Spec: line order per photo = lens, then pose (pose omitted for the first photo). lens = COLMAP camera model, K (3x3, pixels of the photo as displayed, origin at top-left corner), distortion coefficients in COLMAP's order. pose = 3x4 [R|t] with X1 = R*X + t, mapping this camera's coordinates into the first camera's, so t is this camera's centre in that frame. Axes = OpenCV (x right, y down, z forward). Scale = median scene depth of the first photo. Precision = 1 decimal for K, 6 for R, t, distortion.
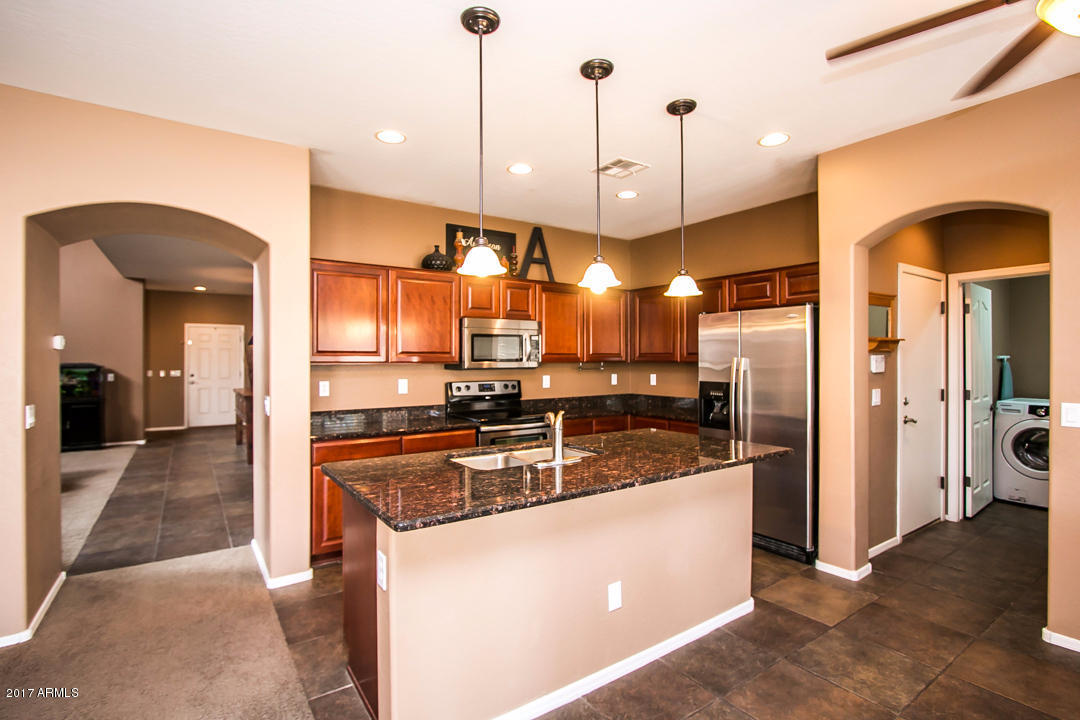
lens RADIAL K [[517.8, 0, 540.2], [0, 517.8, 364.4], [0, 0, 1]] dist [-0.002656, 0.003177]
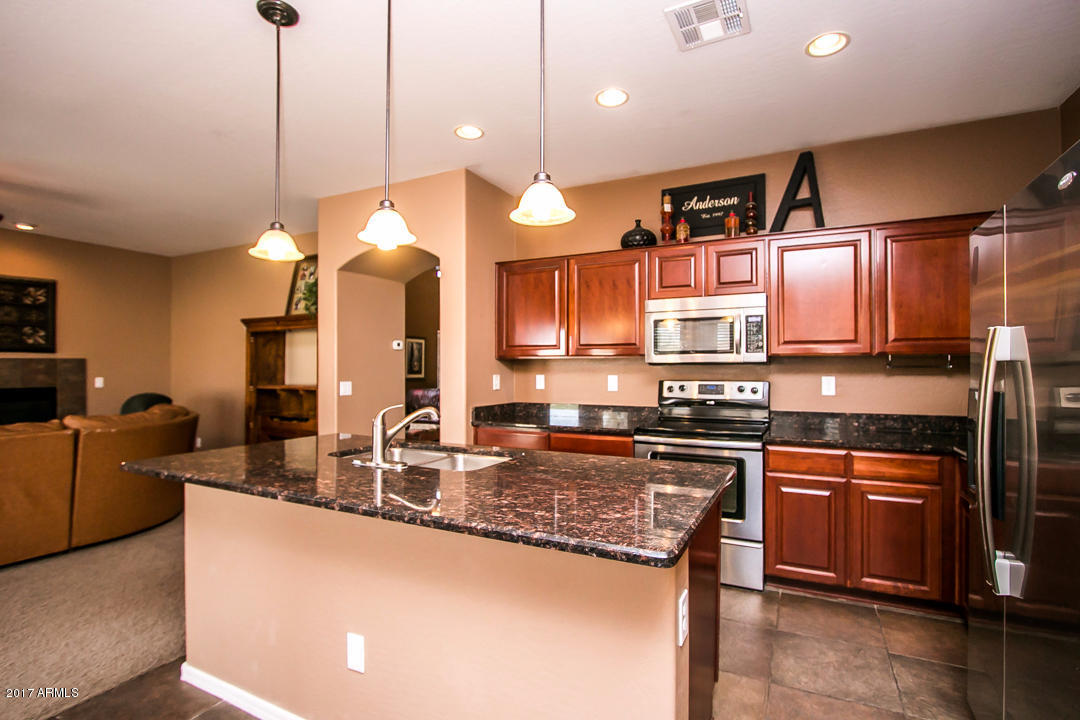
lens RADIAL K [[517.8, 0, 538.2], [0, 517.8, 360.4], [0, 0, 1]] dist [-0.002656, 0.003177]
pose [[0.459819, -0.008623, -0.887971, 0.533579], [-0.010893, 0.999823, -0.015350, 0.020035], [0.887946, 0.016731, 0.459643, 0.508069]]
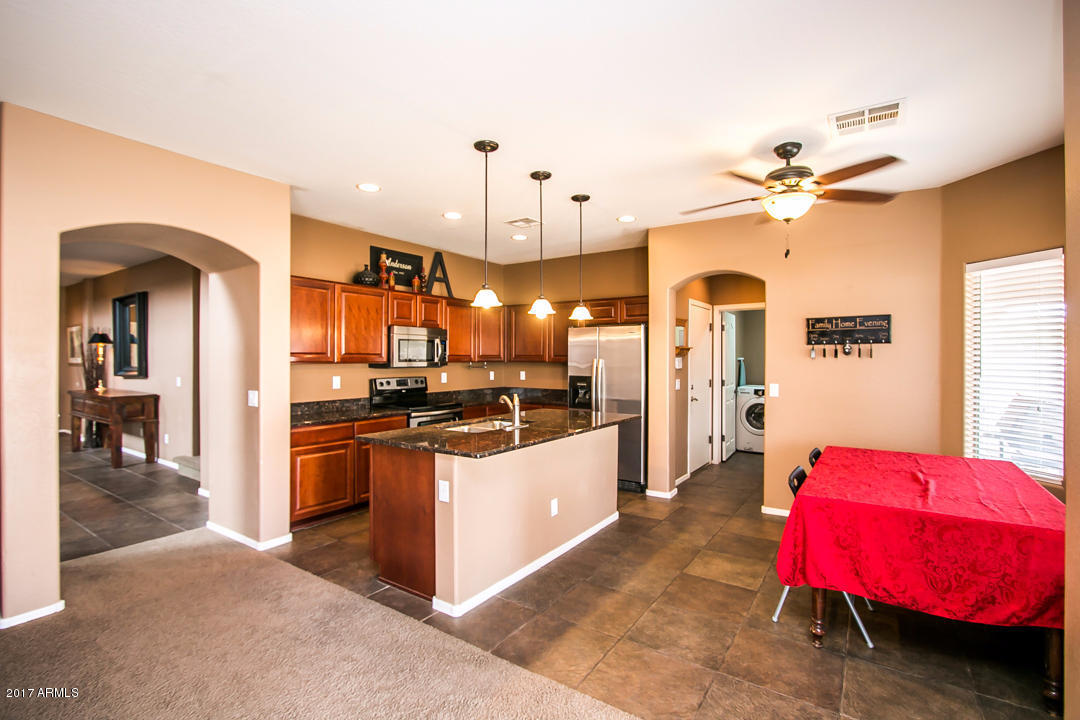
lens RADIAL K [[517.8, 0, 539.0], [0, 517.8, 360.4], [0, 0, 1]] dist [-0.002656, 0.003177]
pose [[0.933137, 0.001425, 0.359518, -0.283182], [0.000657, 0.999984, -0.005668, -0.000076], [-0.359521, 0.005525, 0.933121, -0.282923]]
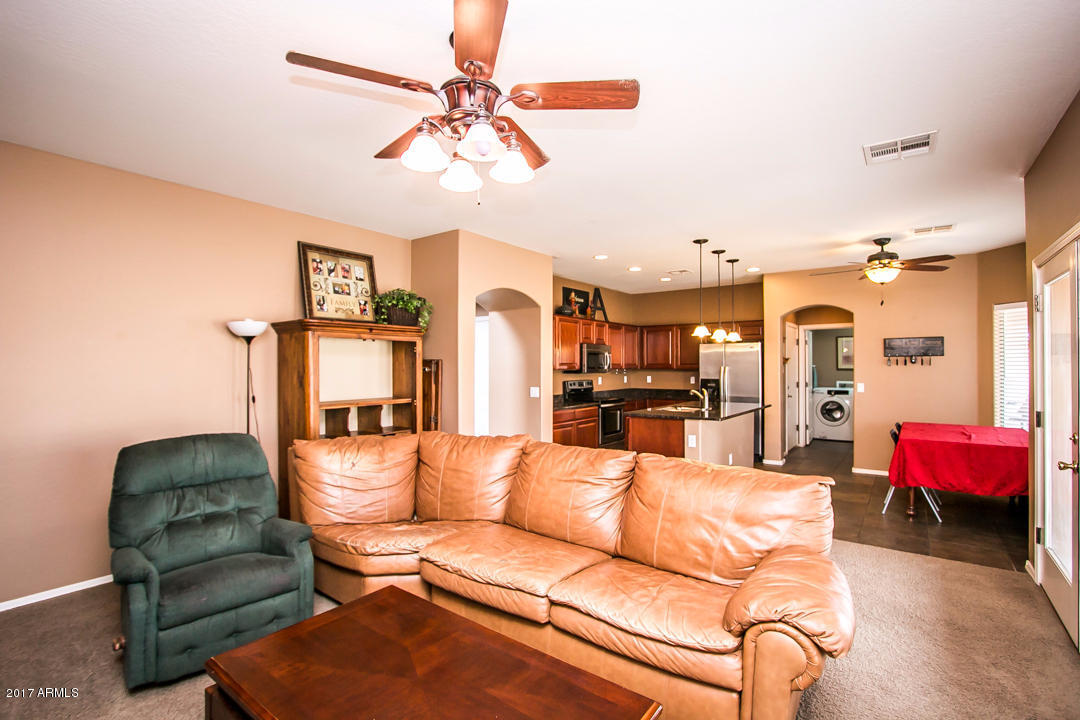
lens RADIAL K [[517.8, 0, 547.2], [0, 517.8, 362.1], [0, 0, 1]] dist [-0.002656, 0.003177]
pose [[0.945880, 0.002686, 0.324505, -0.889604], [0.002894, 0.999856, -0.016711, 0.001987], [-0.324504, 0.016745, 0.945736, -0.655441]]
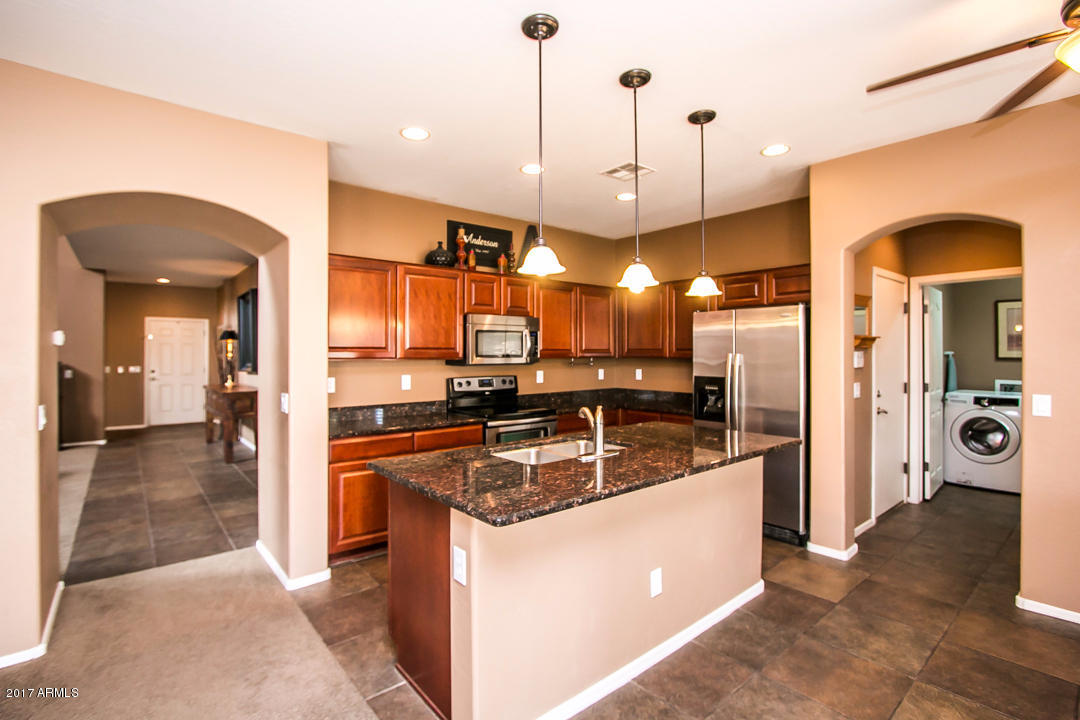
lens RADIAL K [[517.8, 0, 537.0], [0, 517.8, 354.4], [0, 0, 1]] dist [-0.002656, 0.003177]
pose [[0.995340, 0.000920, 0.096419, -0.119591], [-0.000308, 0.999980, -0.006361, -0.005000], [-0.096423, 0.006301, 0.995321, -0.014976]]
